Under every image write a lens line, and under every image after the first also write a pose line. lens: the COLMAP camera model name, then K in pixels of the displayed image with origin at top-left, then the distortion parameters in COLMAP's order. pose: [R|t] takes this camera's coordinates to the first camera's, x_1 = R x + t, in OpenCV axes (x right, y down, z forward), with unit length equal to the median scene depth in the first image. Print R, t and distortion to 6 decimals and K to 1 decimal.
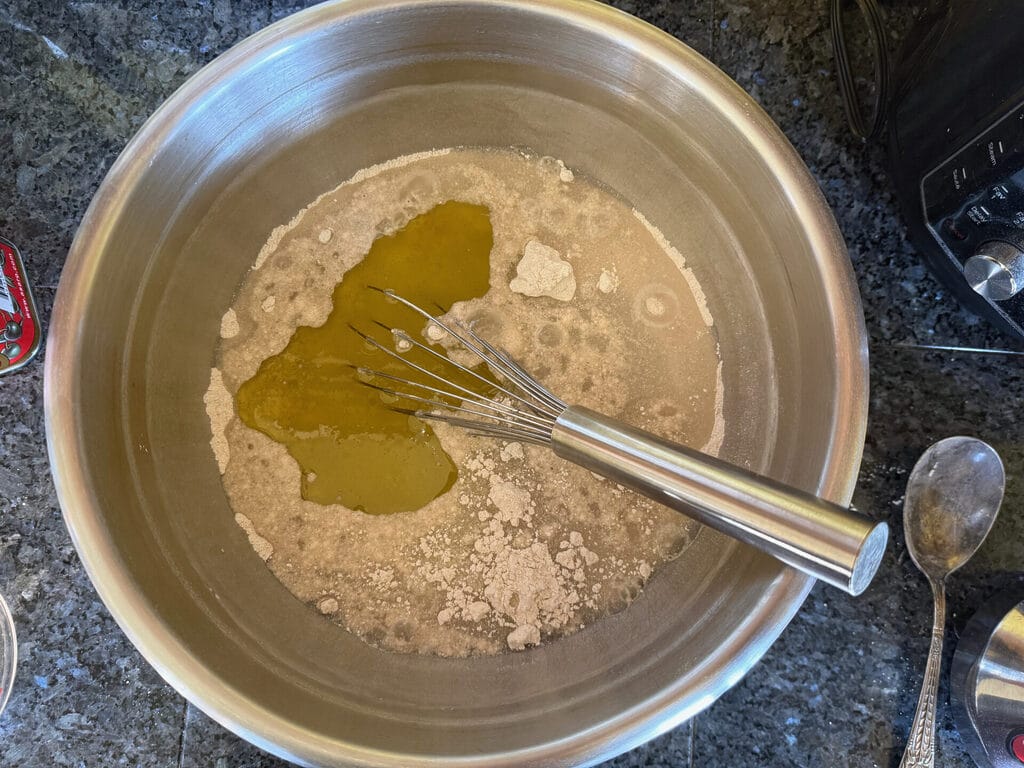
lens RADIAL K [[779.3, 0, 525.0], [0, 779.3, 371.2], [0, 0, 1]] dist [-0.026519, -0.007540]
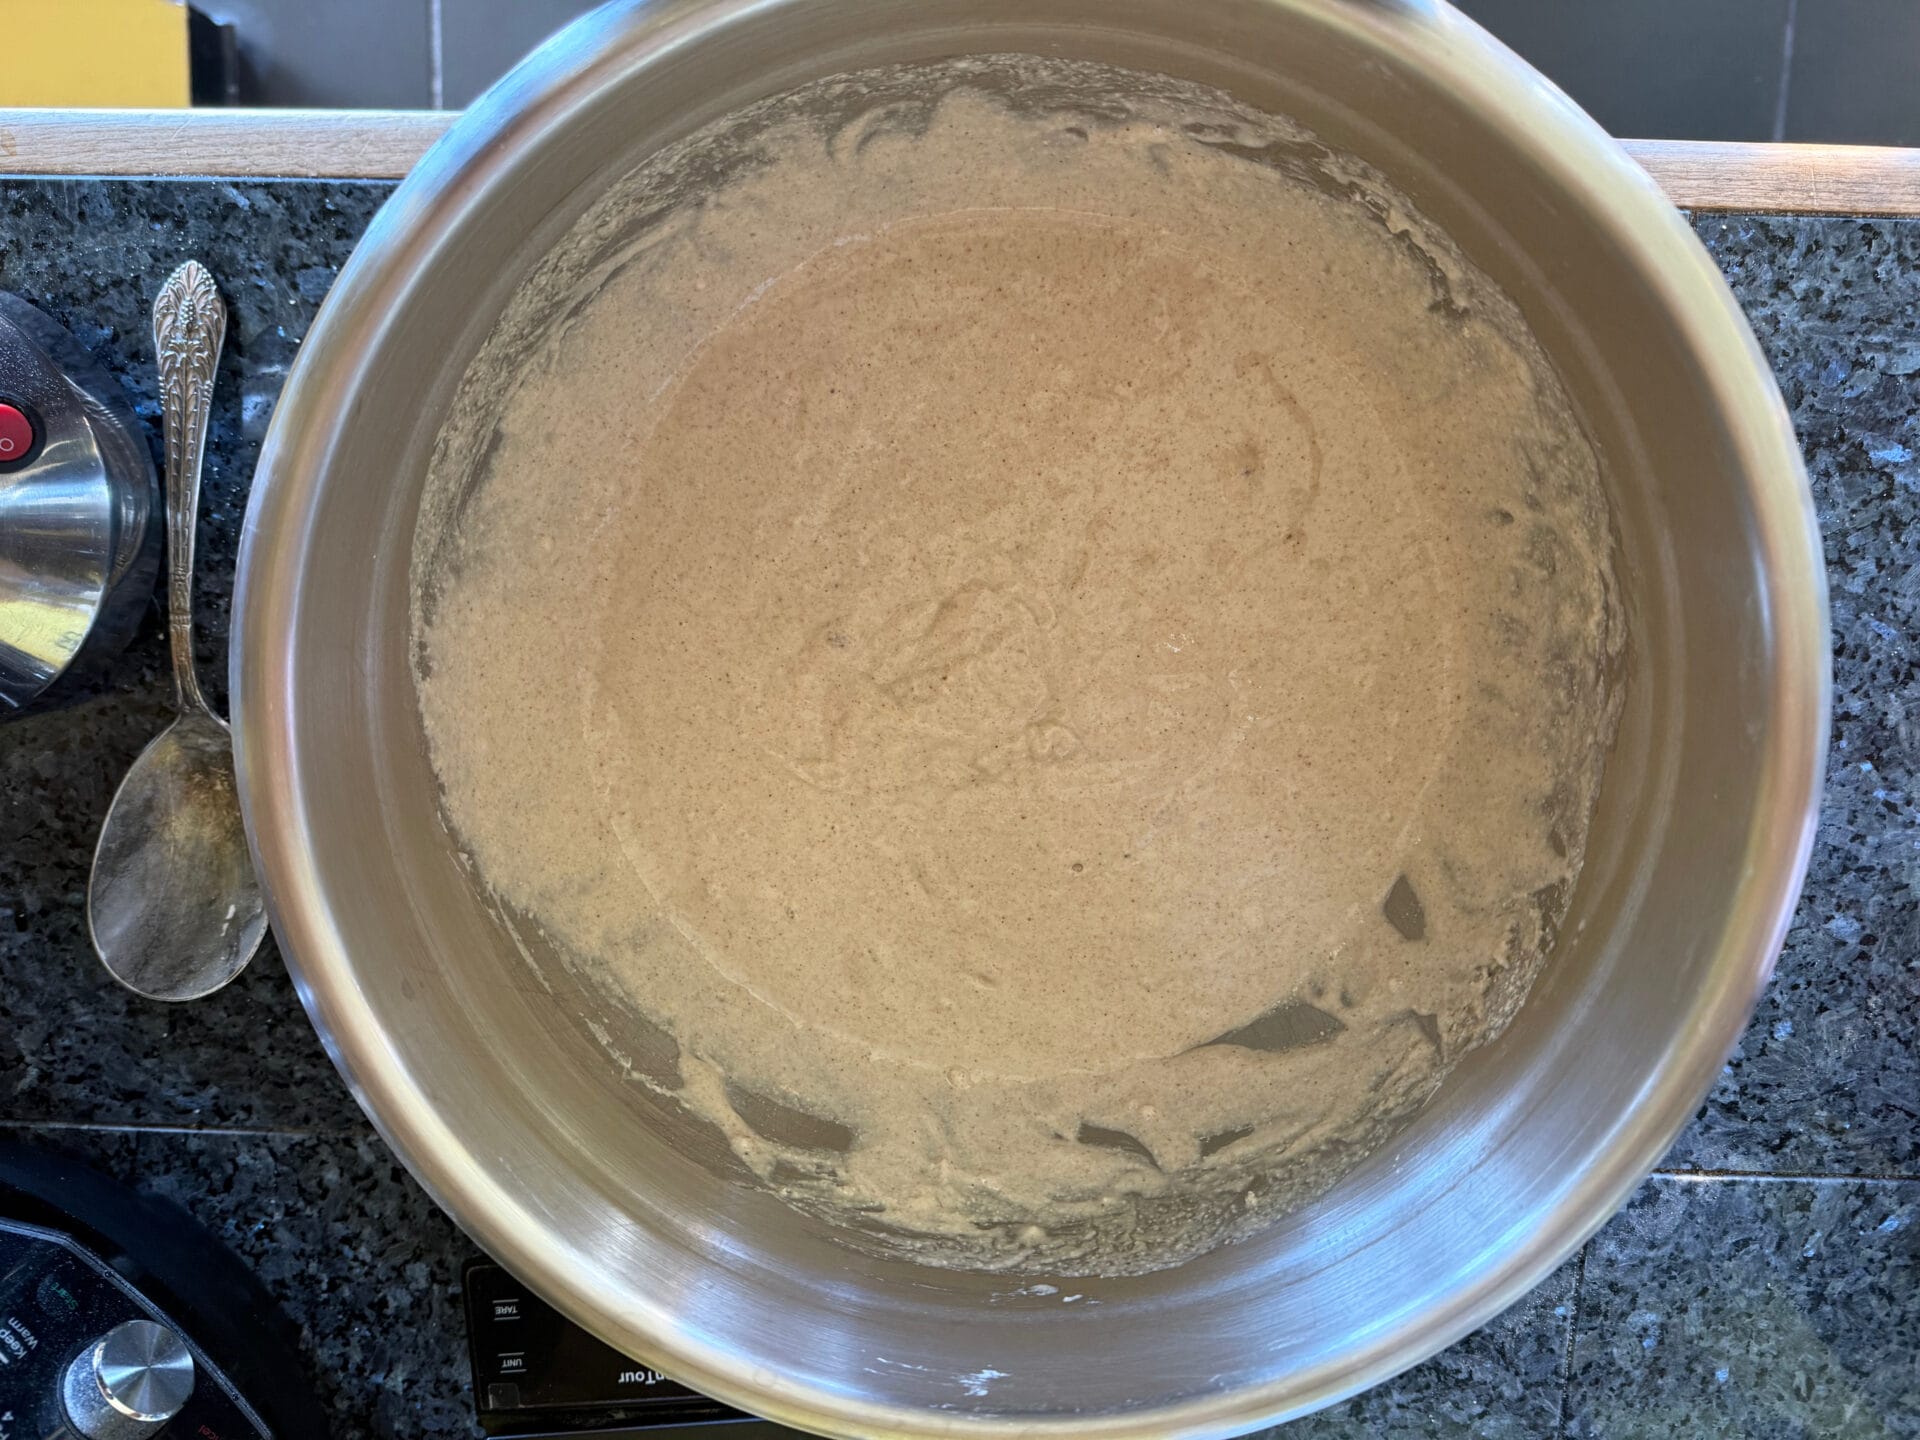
lens RADIAL K [[1461.2, 0, 946.0], [0, 1461.2, 748.1], [0, 0, 1]] dist [-0.026519, -0.007540]
pose [[-0.998959, 0.041522, 0.018898, 0.021529], [-0.042133, -0.998560, -0.033196, 0.241080], [0.017492, -0.033957, 0.999270, 0.043425]]
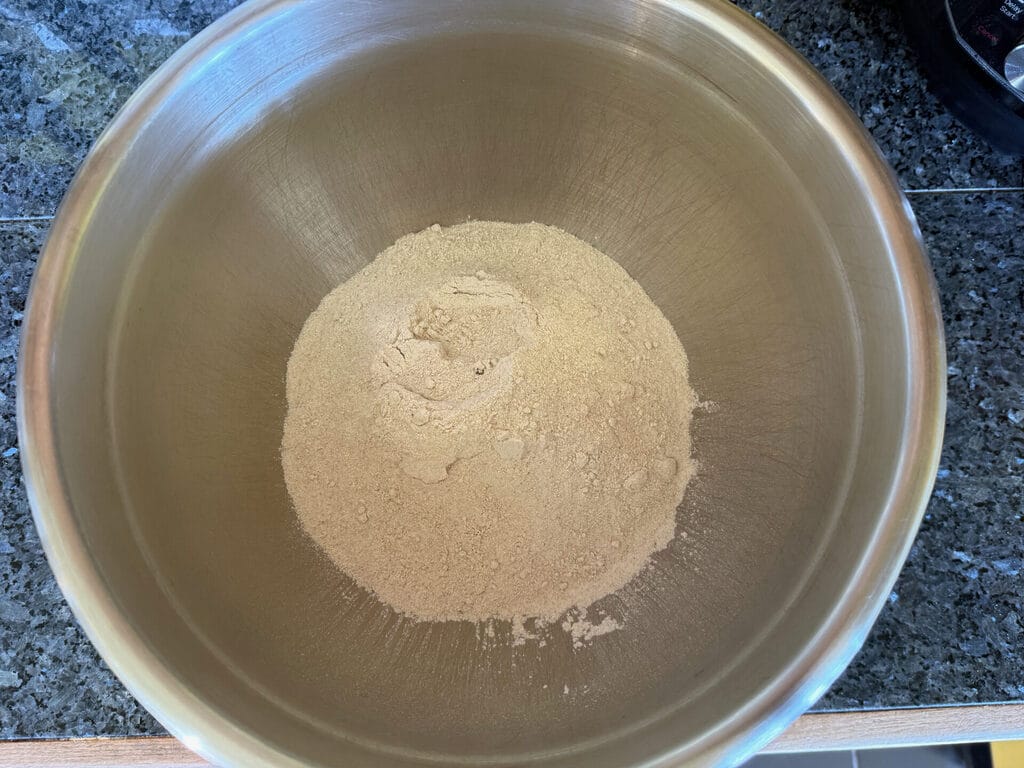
lens RADIAL K [[779.3, 0, 518.7], [0, 779.3, 365.5], [0, 0, 1]] dist [-0.026519, -0.007540]
pose [[0.994753, -0.100895, 0.016904, -0.087277], [0.101934, 0.991552, -0.080213, 0.212697], [-0.008668, 0.081515, 0.996634, 0.044126]]
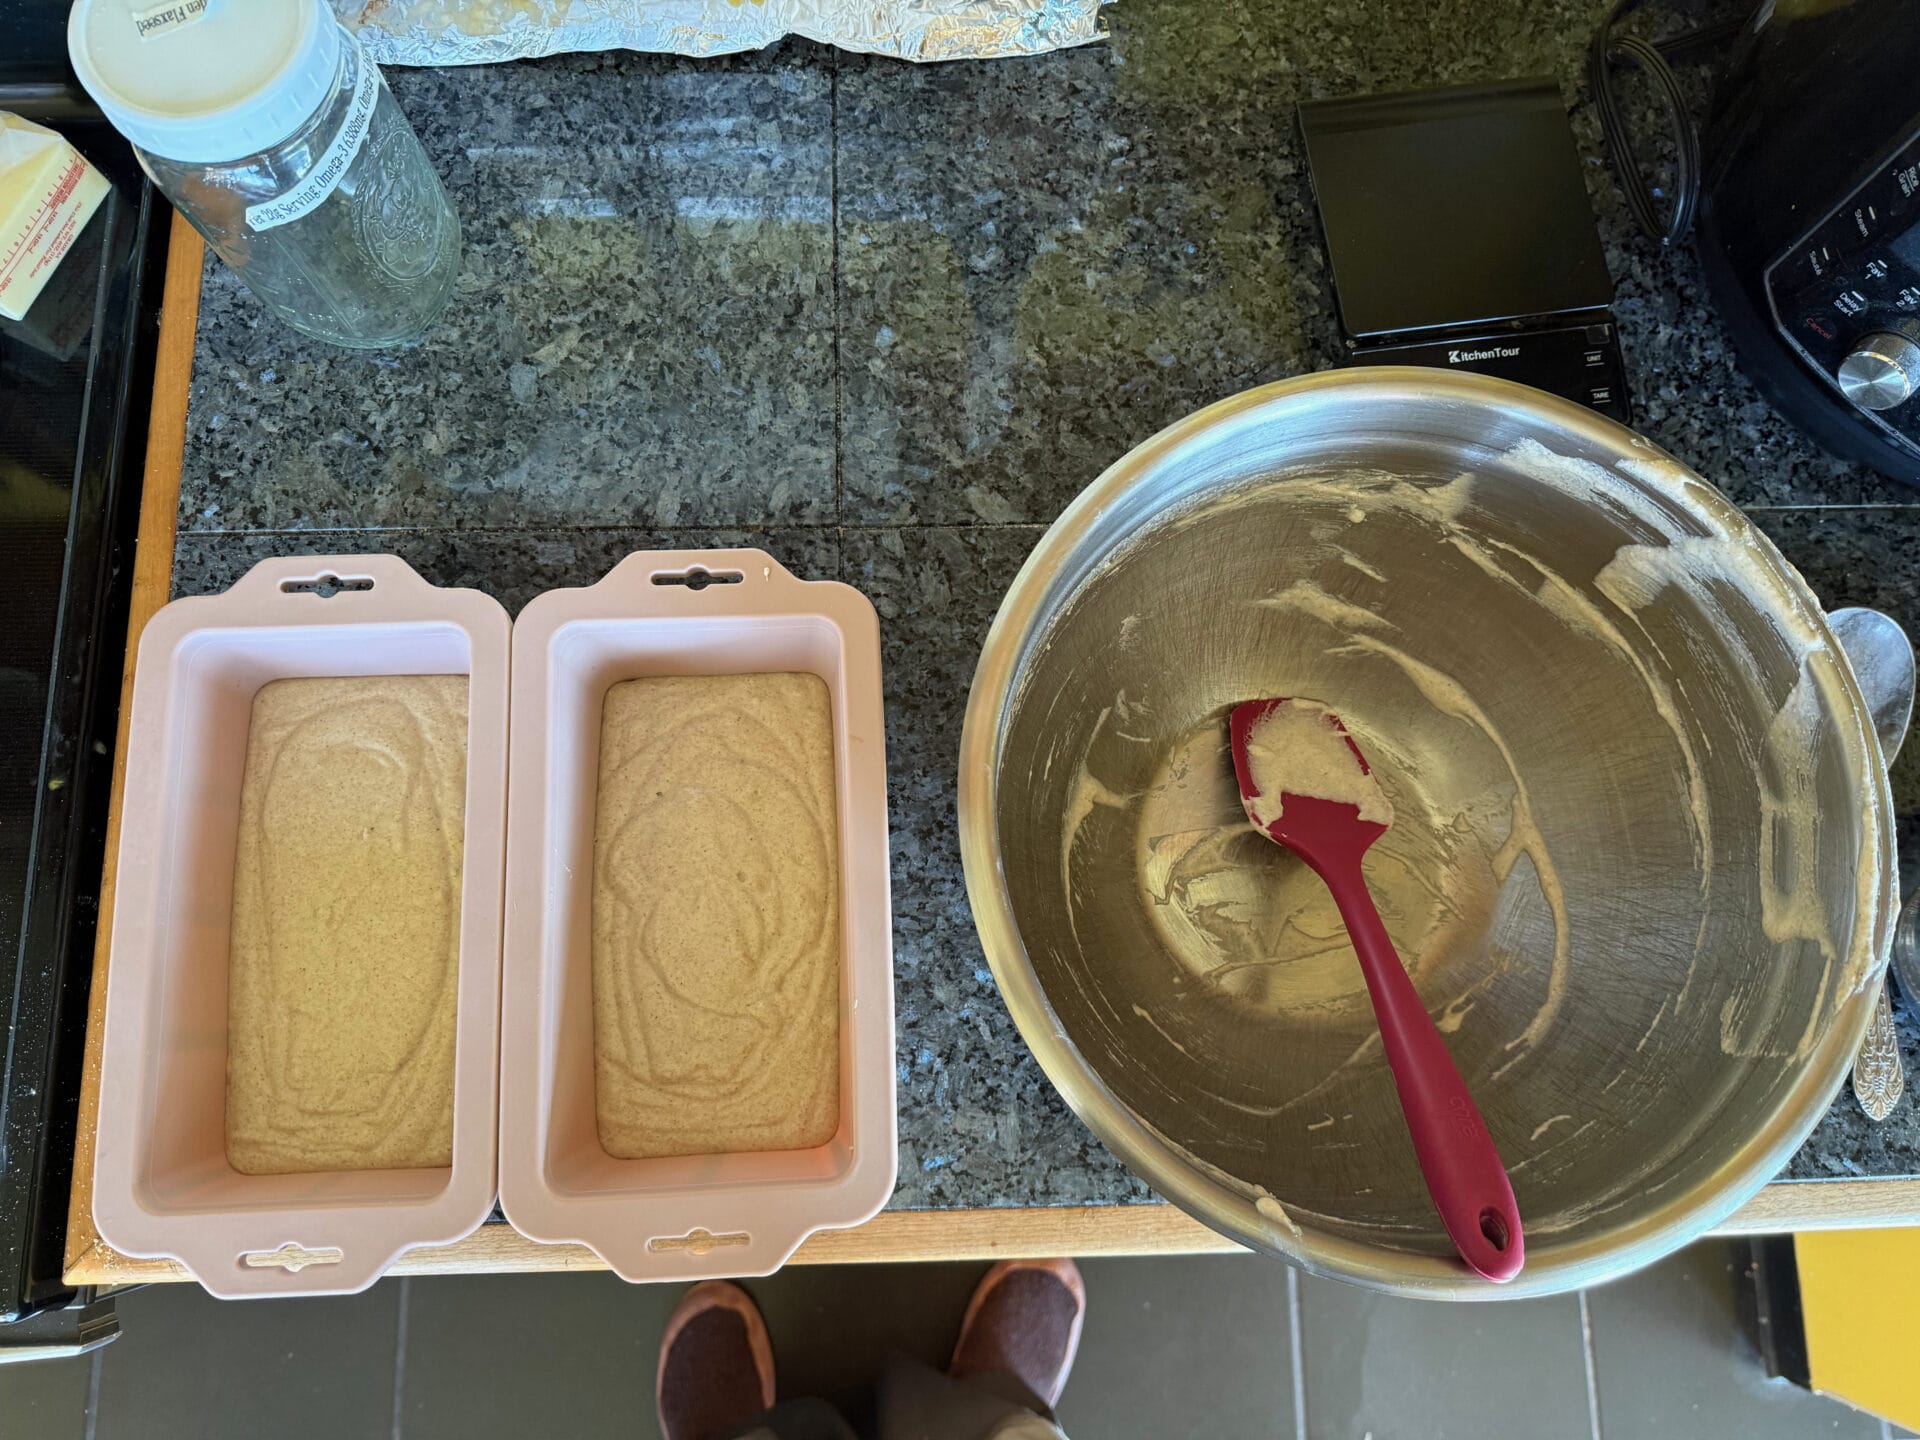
lens RADIAL K [[1461.2, 0, 957.8], [0, 1461.2, 695.4], [0, 0, 1]] dist [-0.026519, -0.007540]
pose [[0.995674, -0.087649, 0.030849, -0.323393], [0.089770, 0.993070, -0.075847, 0.180859], [-0.023987, 0.078288, 0.996642, -0.340481]]
